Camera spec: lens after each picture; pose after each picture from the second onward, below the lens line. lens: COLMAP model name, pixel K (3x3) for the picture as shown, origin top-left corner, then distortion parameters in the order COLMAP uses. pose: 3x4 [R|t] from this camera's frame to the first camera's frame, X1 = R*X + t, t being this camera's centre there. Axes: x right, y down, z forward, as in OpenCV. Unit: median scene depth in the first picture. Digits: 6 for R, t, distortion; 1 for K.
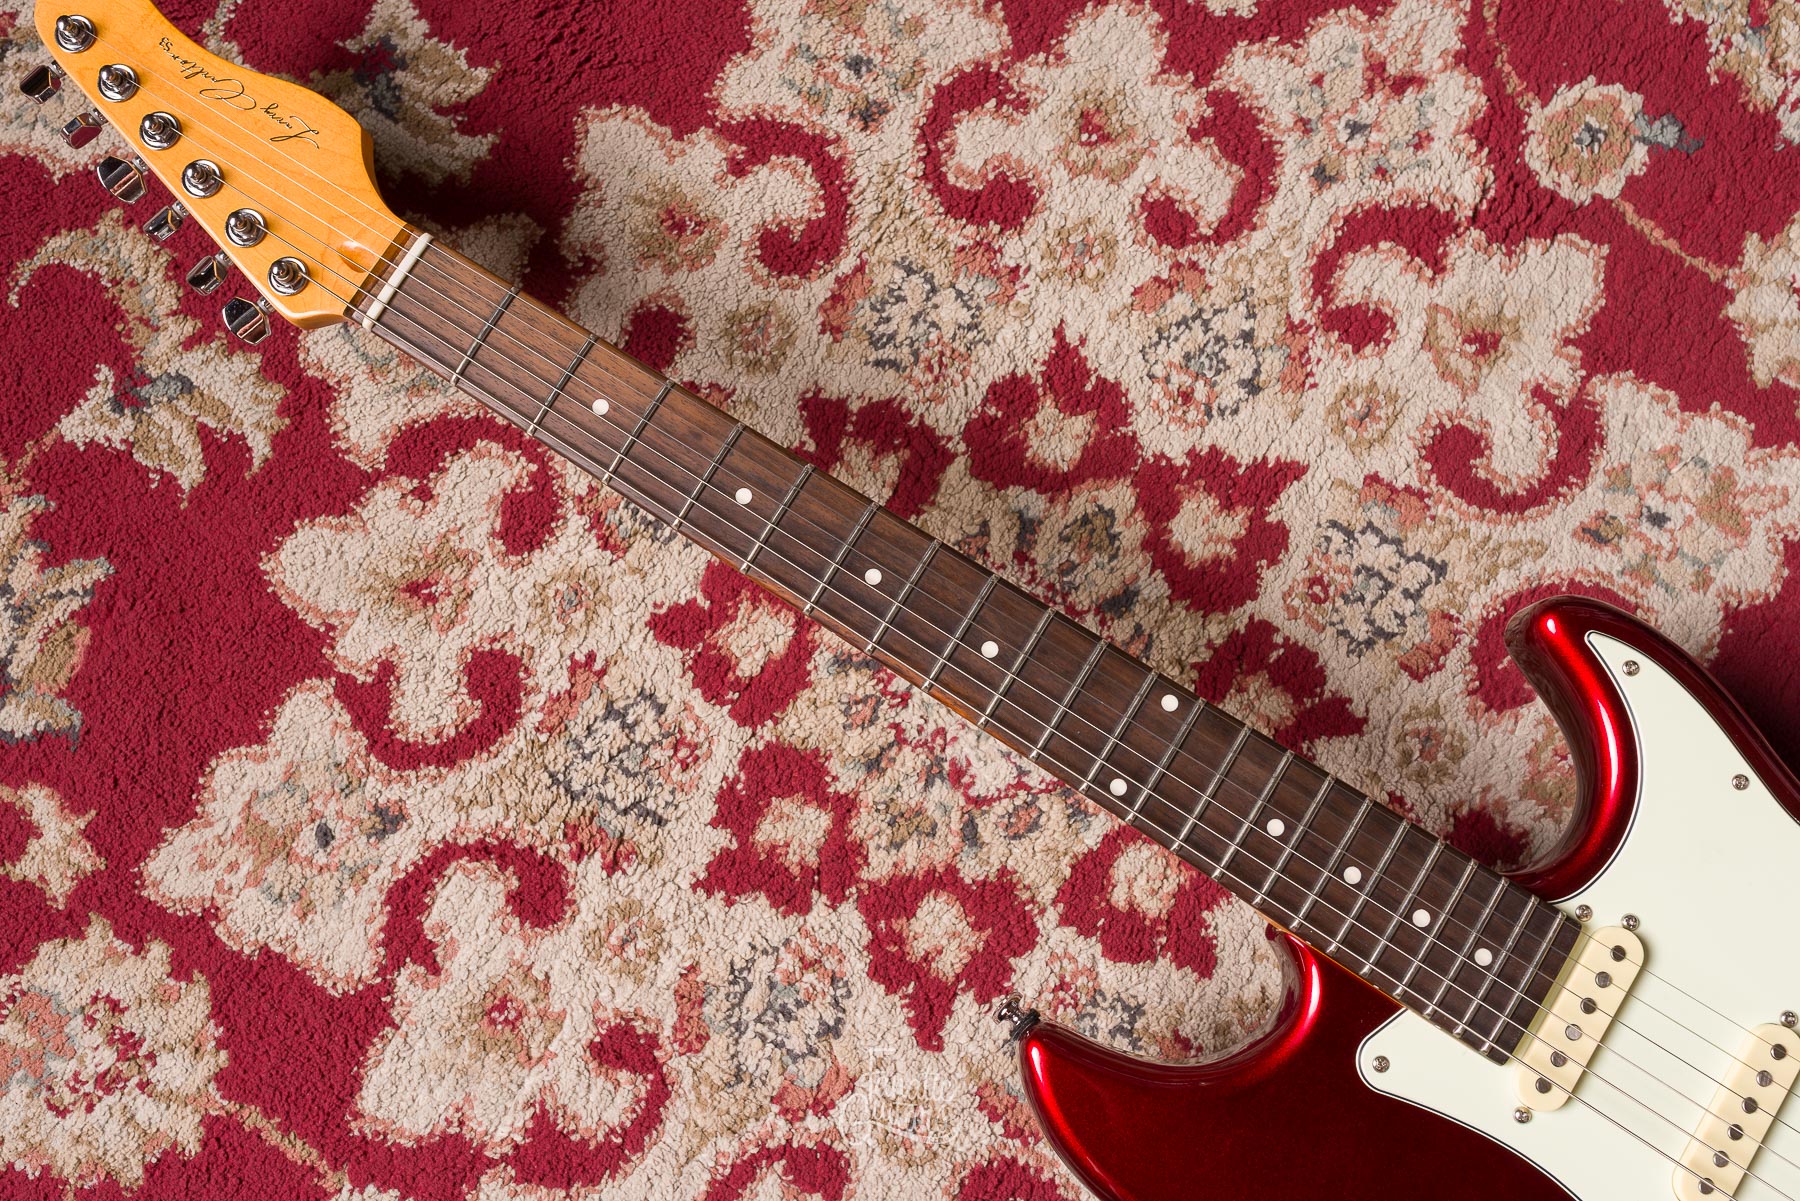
lens RADIAL K [[1787.7, 0, 901.4], [0, 1787.7, 597.9], [0, 0, 1]] dist [0.001115, 0.000000]
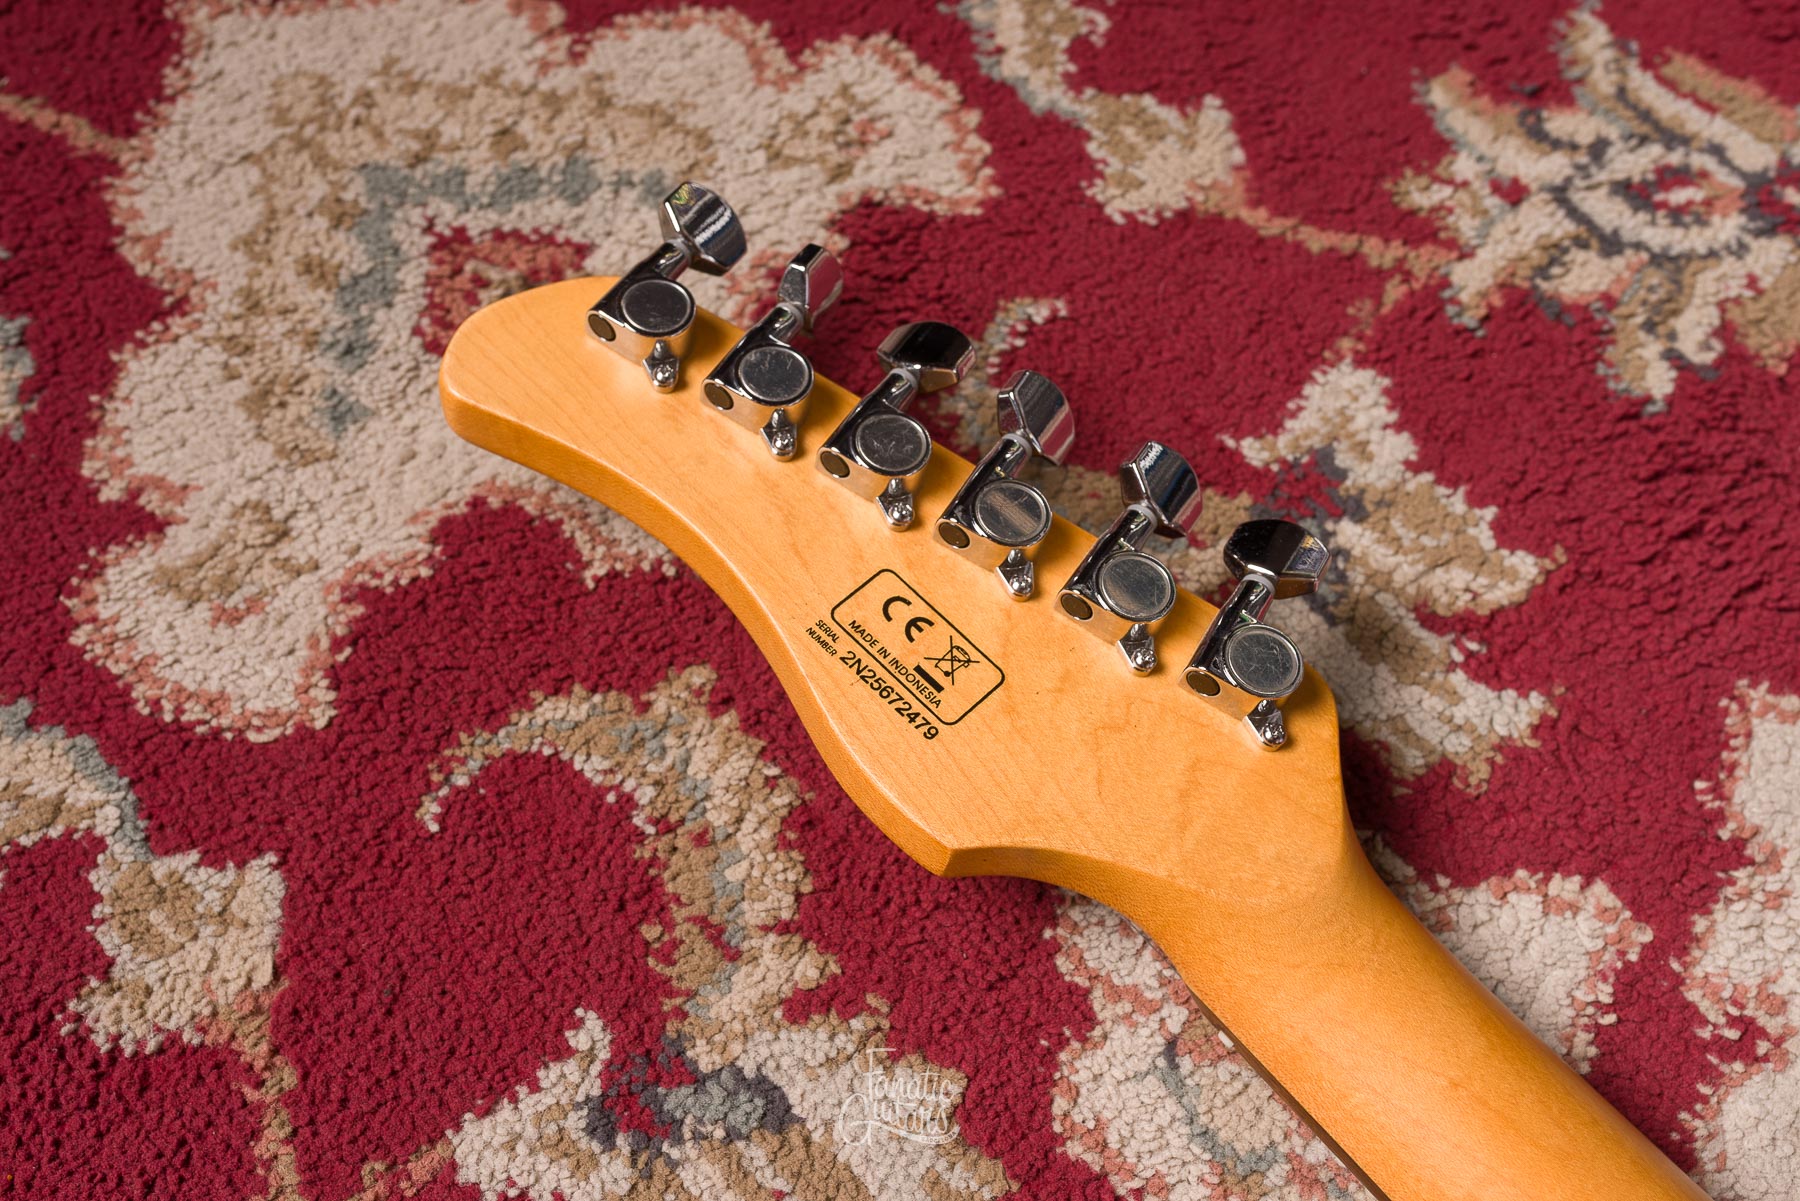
lens RADIAL K [[1787.7, 0, 901.6], [0, 1787.7, 613.3], [0, 0, 1]] dist [0.001115, 0.000000]
pose [[0.974025, 0.219742, -0.054667, -0.379971], [-0.226324, 0.937016, -0.266043, -0.125126], [-0.007237, 0.271505, 0.962410, 0.577565]]
